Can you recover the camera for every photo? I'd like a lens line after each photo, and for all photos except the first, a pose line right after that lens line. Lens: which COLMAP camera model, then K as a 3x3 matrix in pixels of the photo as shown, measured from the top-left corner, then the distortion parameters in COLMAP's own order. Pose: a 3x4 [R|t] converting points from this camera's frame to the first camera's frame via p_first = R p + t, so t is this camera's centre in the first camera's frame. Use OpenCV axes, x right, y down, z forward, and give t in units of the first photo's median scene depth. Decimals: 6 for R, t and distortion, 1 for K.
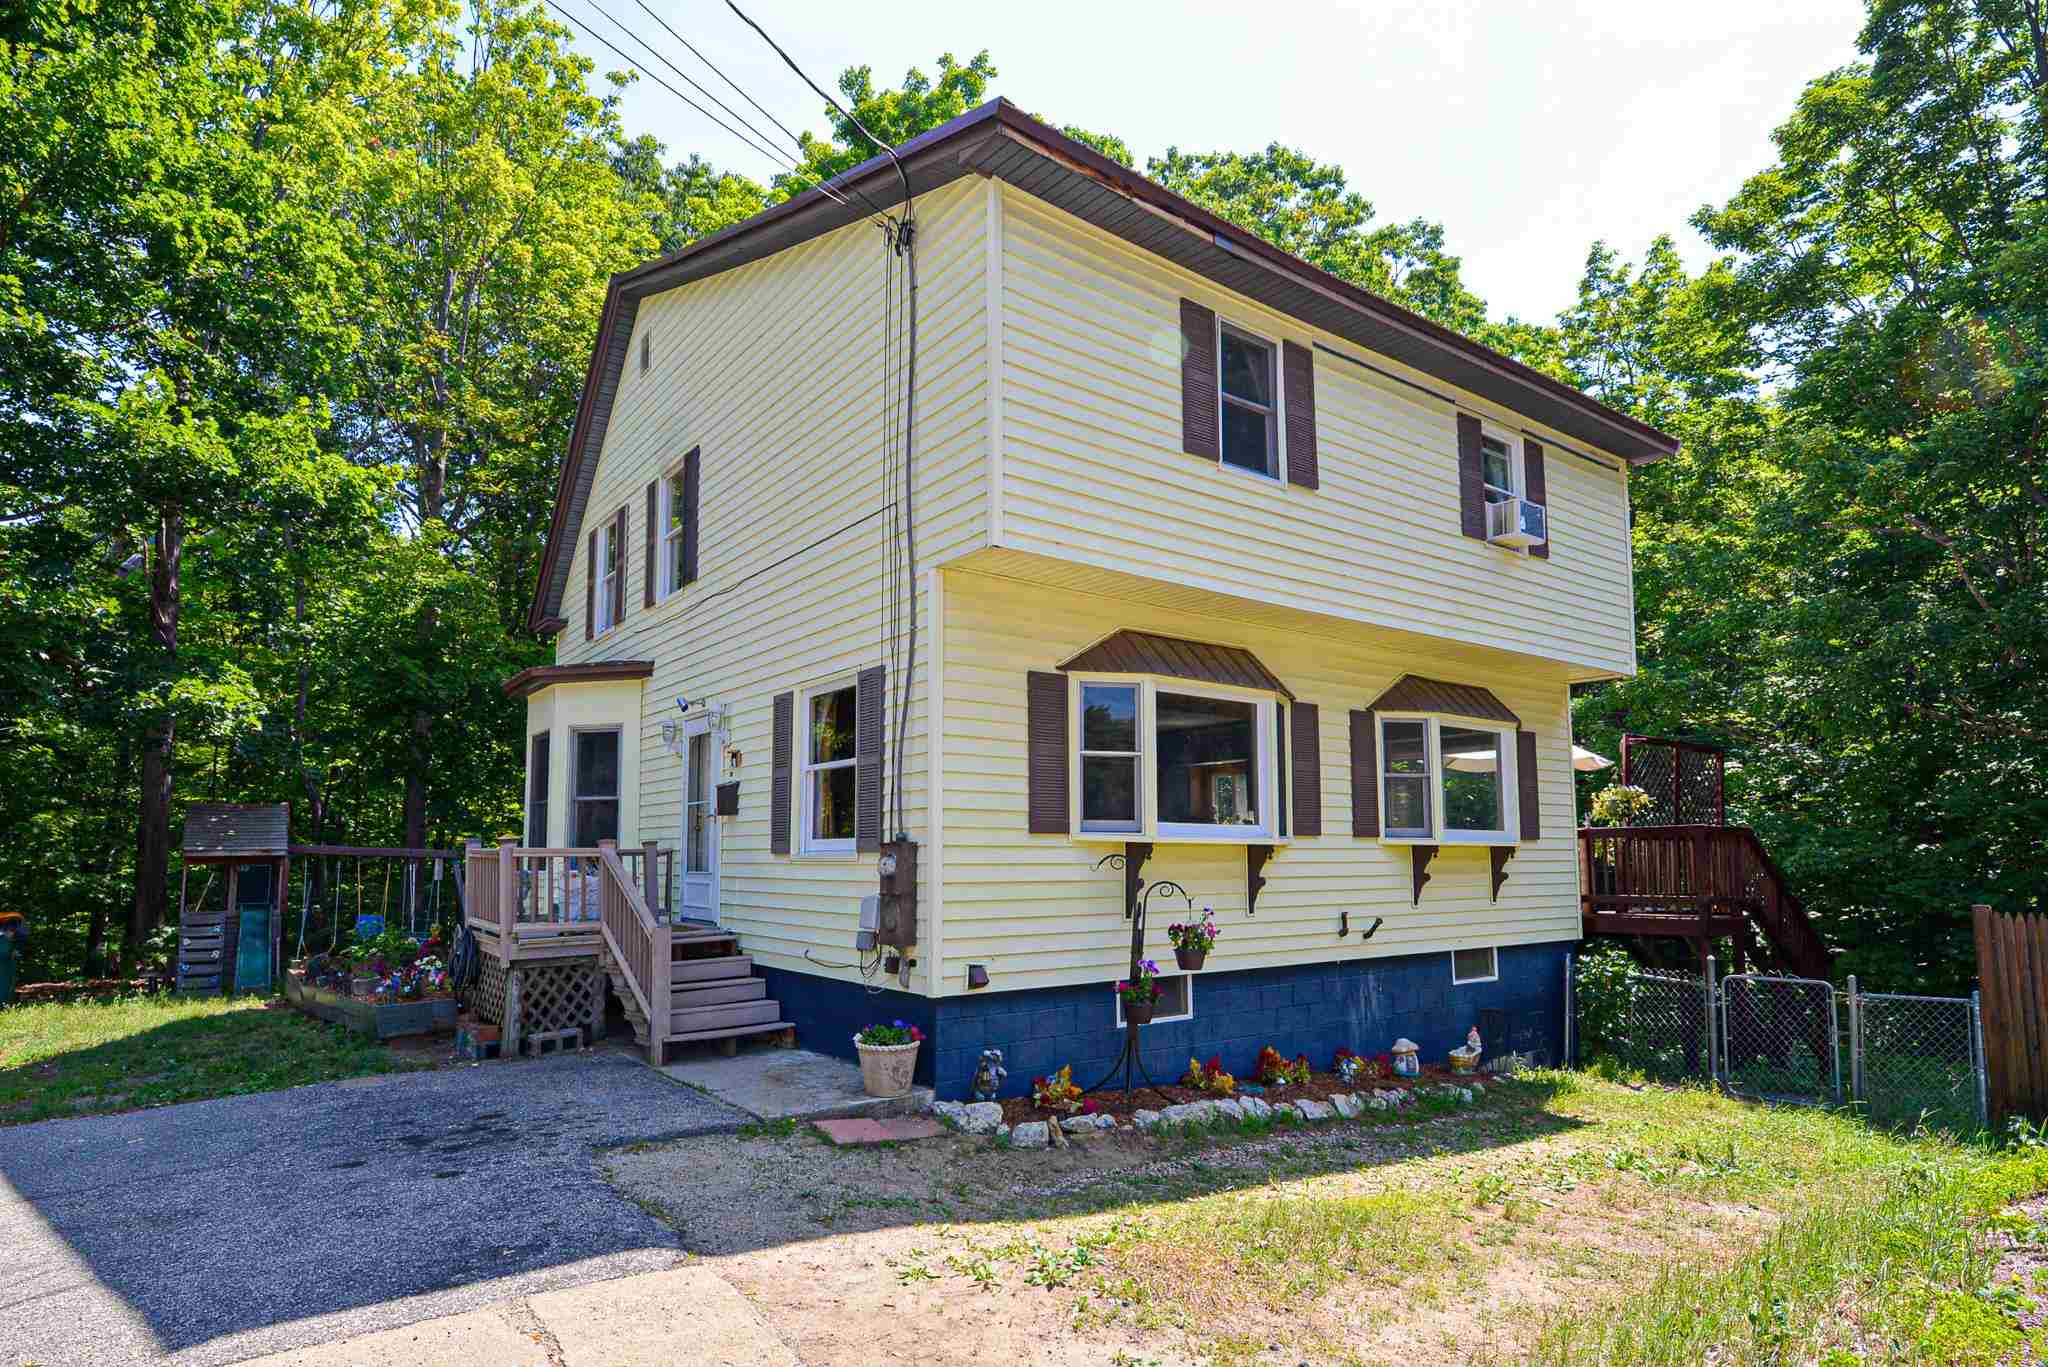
lens RADIAL K [[1092.3, 0, 1026.4], [0, 1092.3, 790.4], [0, 0, 1]] dist [0.001670, 0.000503]
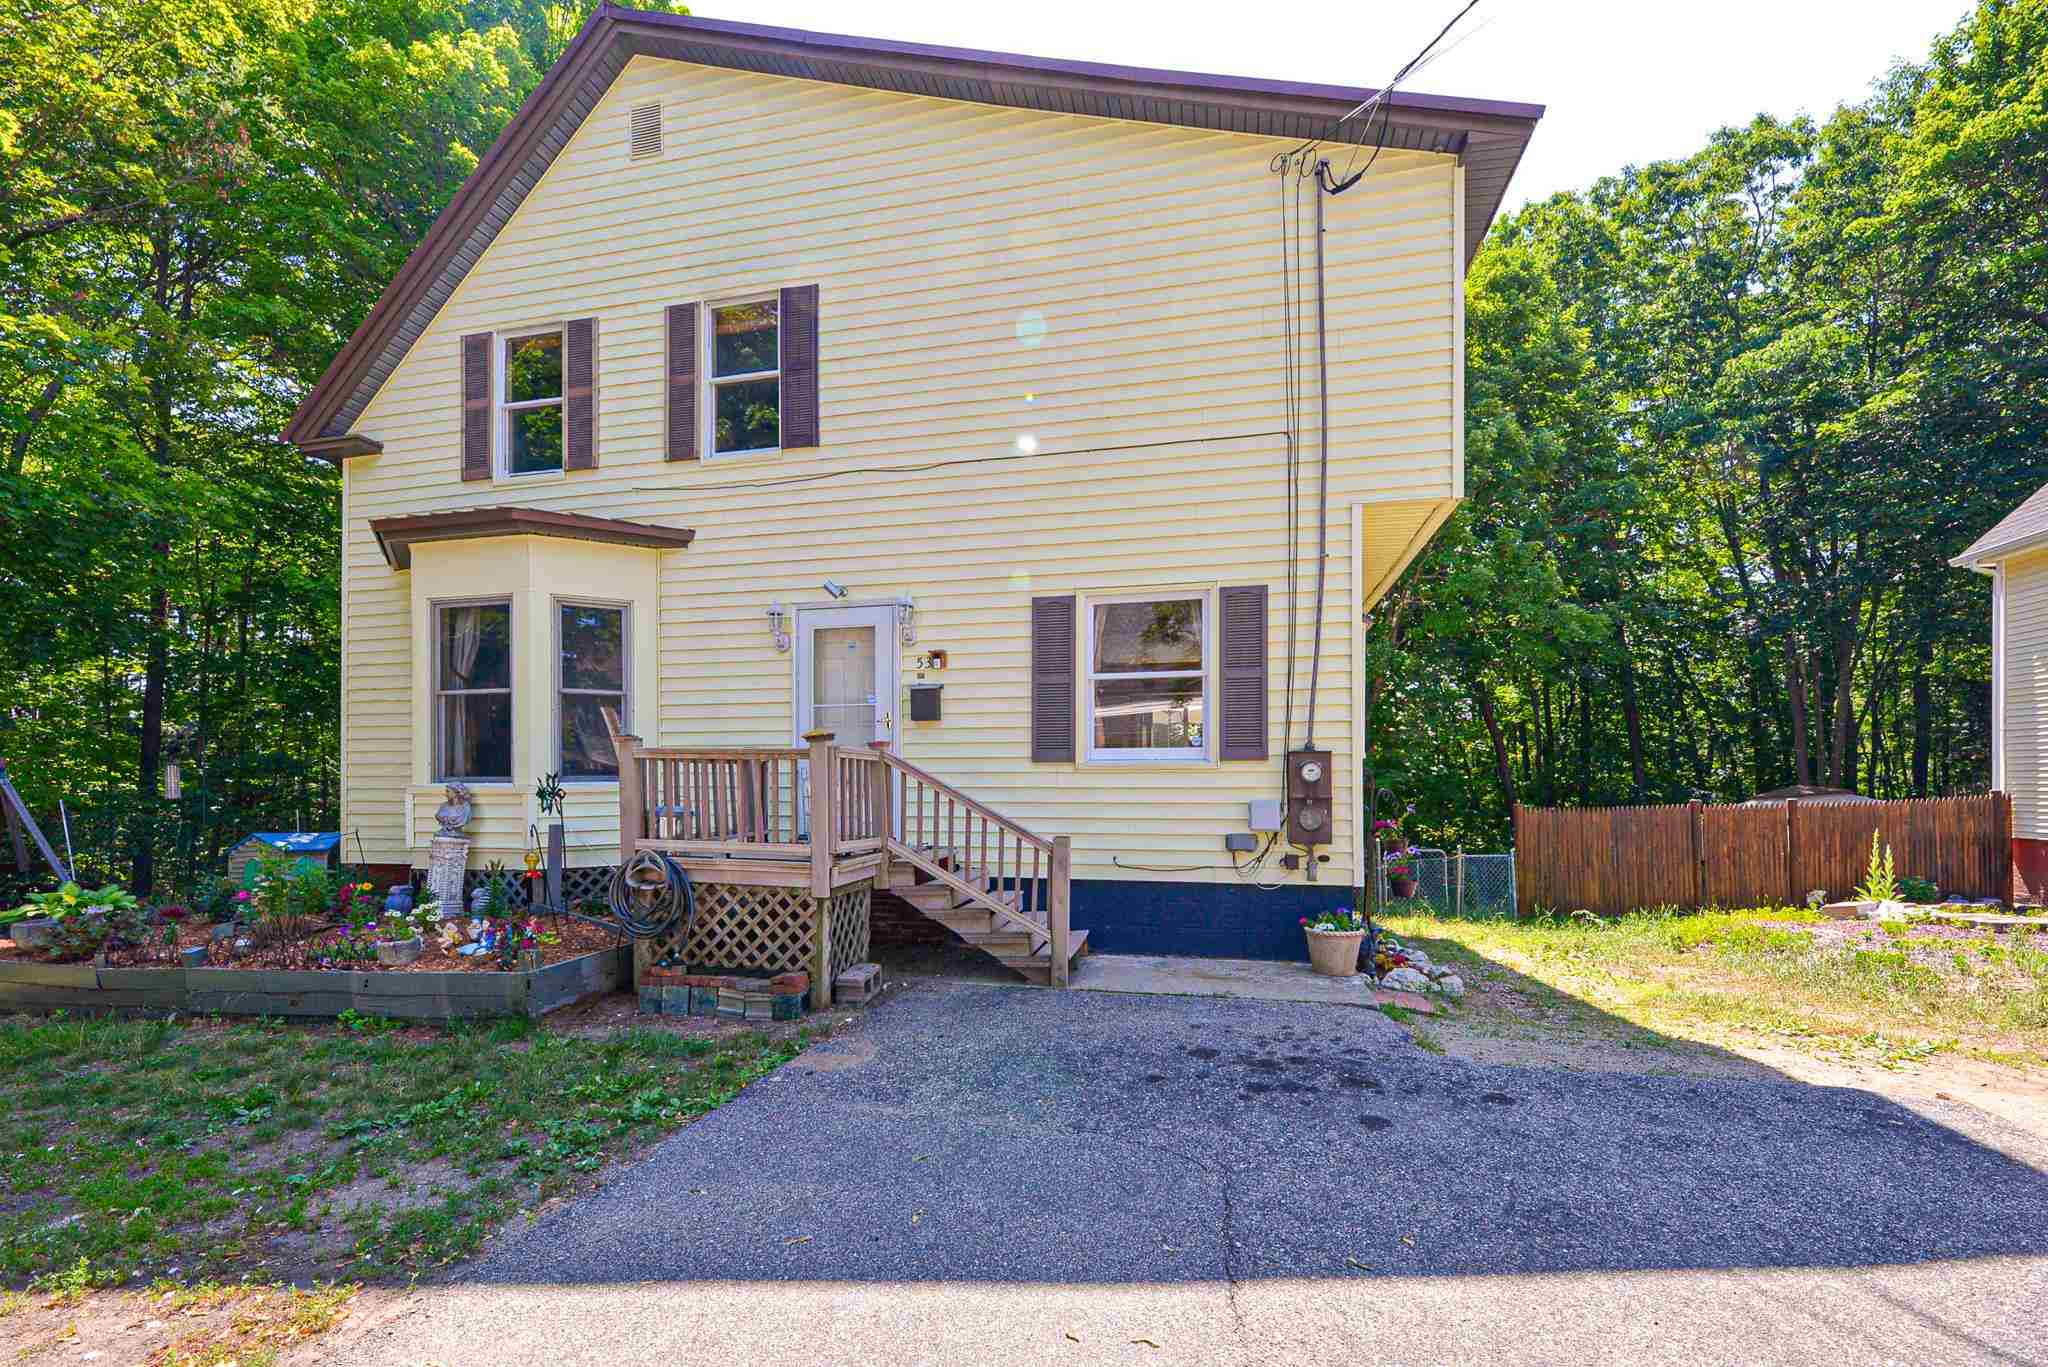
lens RADIAL K [[910.4, 0, 1023.0], [0, 910.4, 786.0], [0, 0, 1]] dist [0.015559, 0.000093]
pose [[0.782574, -0.004137, 0.622544, -0.765282], [-0.038137, 0.997781, 0.054571, 0.036401], [-0.621389, -0.066448, 0.780680, 0.383551]]
